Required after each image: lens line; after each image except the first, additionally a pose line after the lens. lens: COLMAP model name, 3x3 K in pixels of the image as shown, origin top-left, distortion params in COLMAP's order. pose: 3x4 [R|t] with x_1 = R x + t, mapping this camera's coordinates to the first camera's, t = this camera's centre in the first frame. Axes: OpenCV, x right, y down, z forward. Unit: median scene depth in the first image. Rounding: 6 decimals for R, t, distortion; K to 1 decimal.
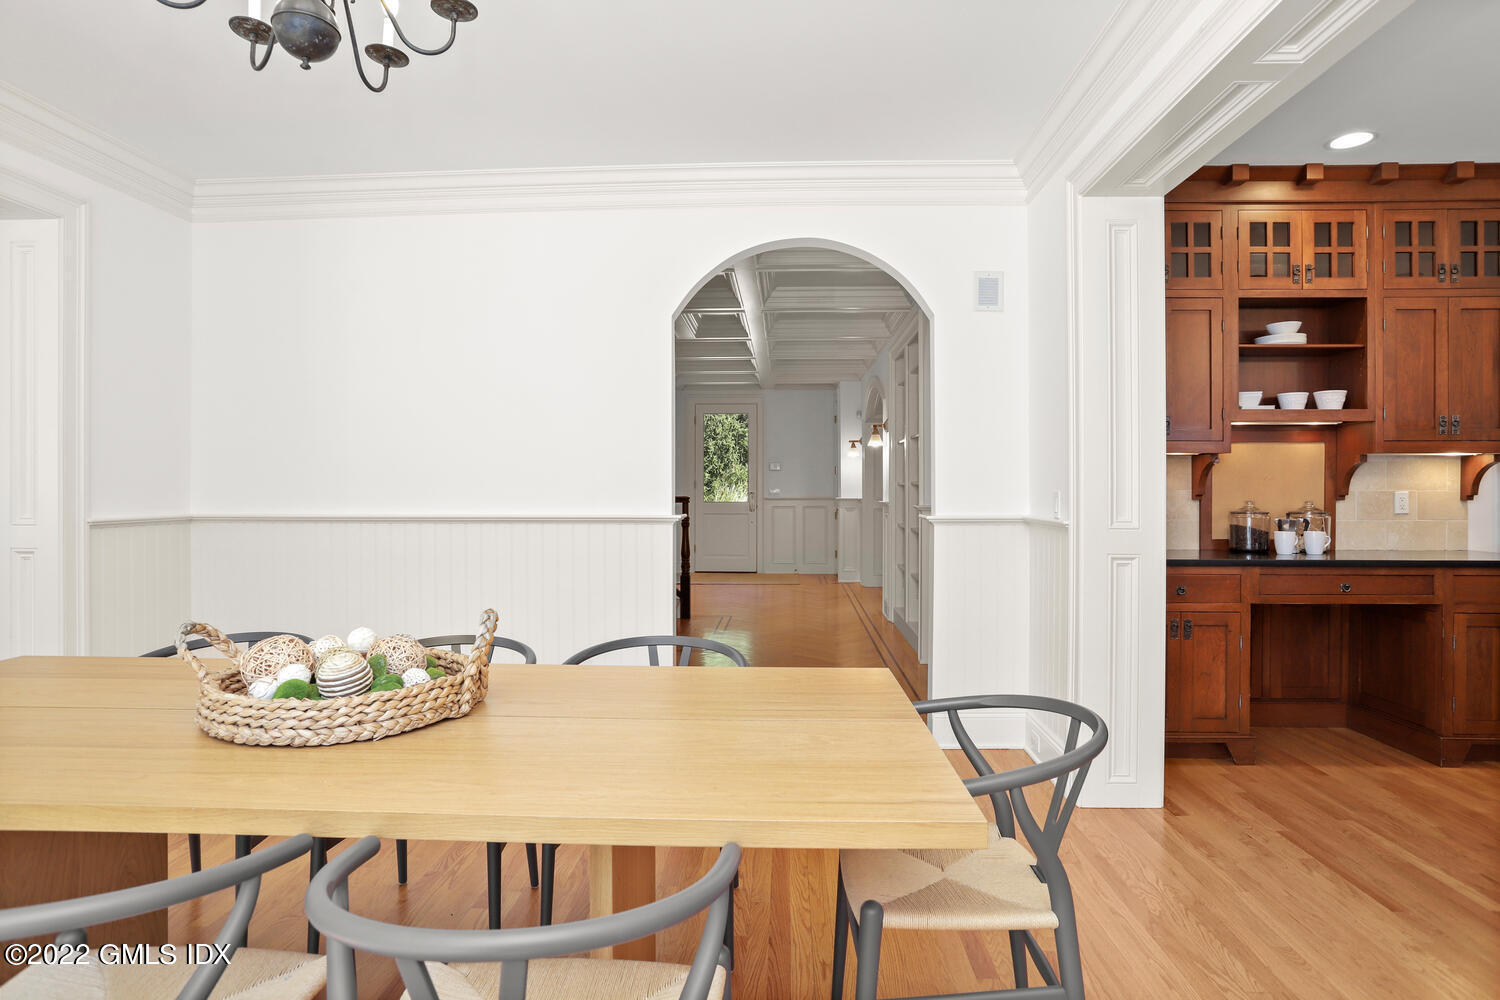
lens RADIAL K [[790.6, 0, 754.3], [0, 790.6, 488.3], [0, 0, 1]] dist [-0.020468, 0.003006]
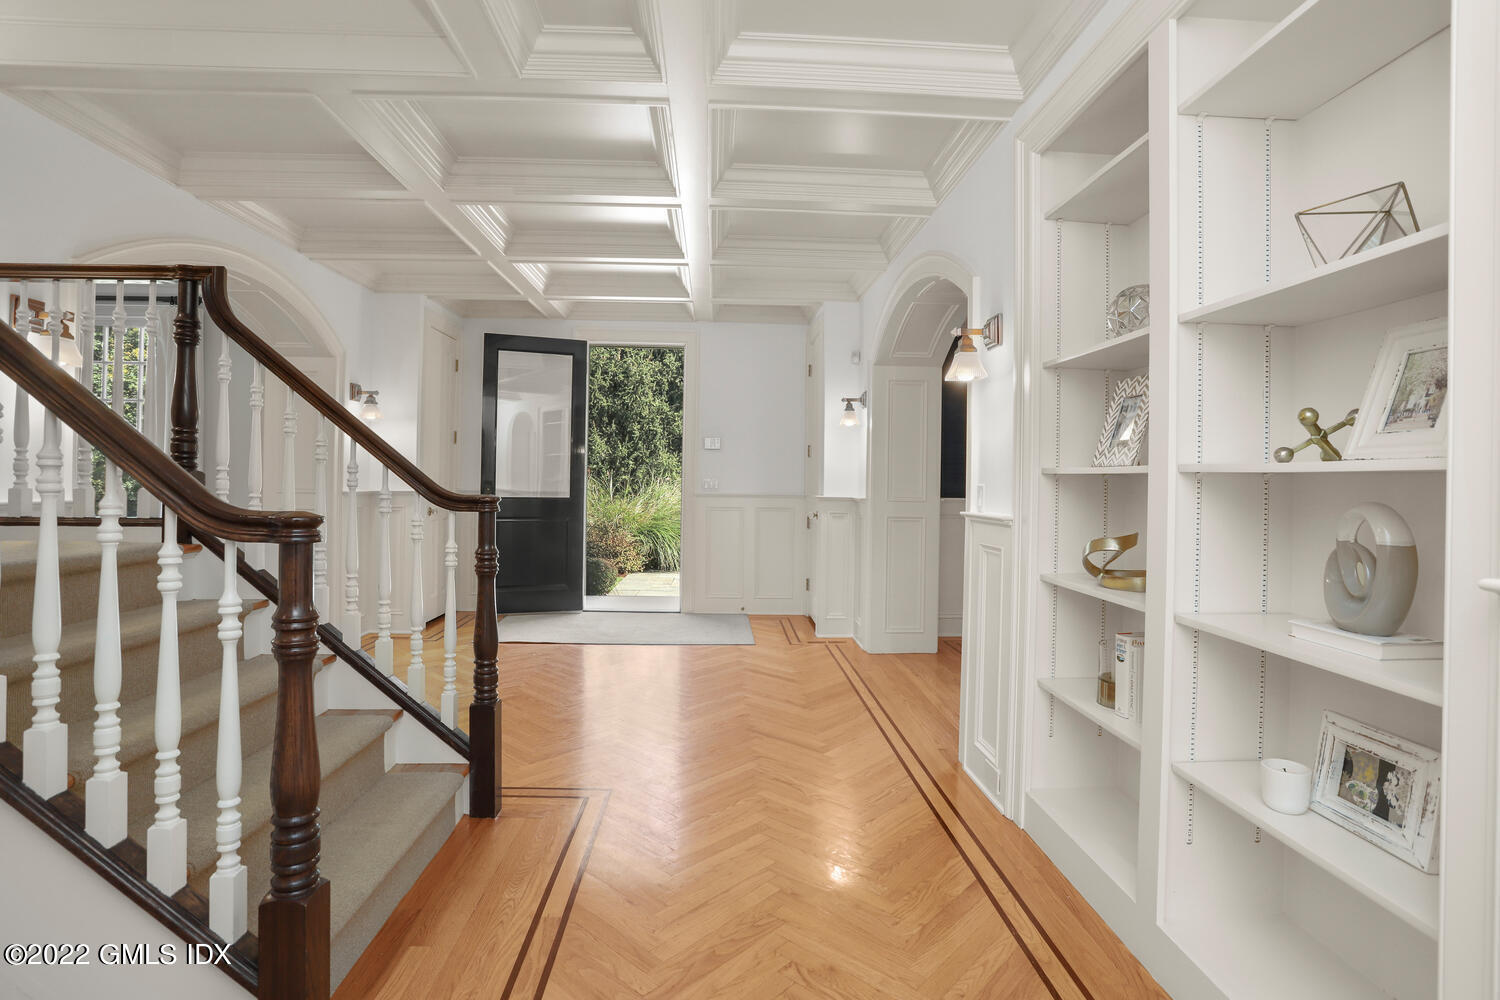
lens RADIAL K [[735.2, 0, 751.3], [0, 735.2, 482.2], [0, 0, 1]] dist [-0.029467, 0.000481]
pose [[0.995826, 0.016928, 0.089691, 0.003855], [-0.017250, 0.999847, 0.002817, 0.000921], [-0.089630, -0.004353, 0.995966, 0.395400]]
